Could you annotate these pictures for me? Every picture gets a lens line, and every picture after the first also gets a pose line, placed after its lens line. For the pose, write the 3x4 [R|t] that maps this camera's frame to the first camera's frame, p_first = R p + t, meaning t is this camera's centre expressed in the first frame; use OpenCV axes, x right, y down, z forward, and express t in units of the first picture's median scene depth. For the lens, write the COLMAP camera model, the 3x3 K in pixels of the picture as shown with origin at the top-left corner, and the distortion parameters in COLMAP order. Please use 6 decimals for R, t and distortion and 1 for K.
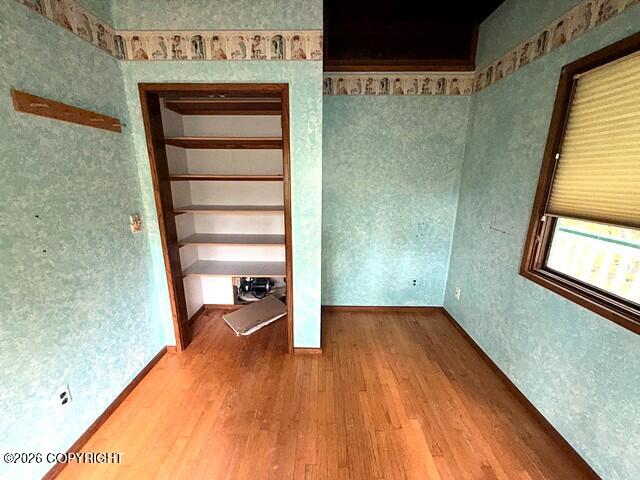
lens RADIAL K [[255.3, 0, 320.2], [0, 255.3, 239.7], [0, 0, 1]] dist [0.000579, -0.000292]
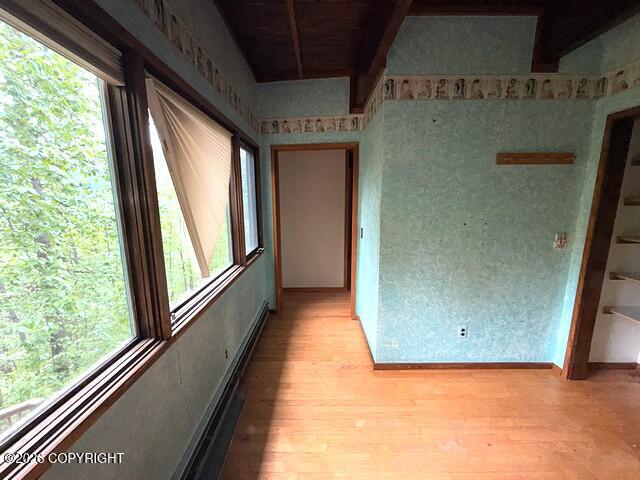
lens RADIAL K [[255.3, 0, 320.1], [0, 255.3, 239.9], [0, 0, 1]] dist [0.000579, -0.000292]
pose [[0.018899, 0.167655, -0.985665, 0.415053], [-0.238331, 0.958178, 0.158410, 0.004005], [0.971000, 0.231921, 0.058066, -0.111099]]
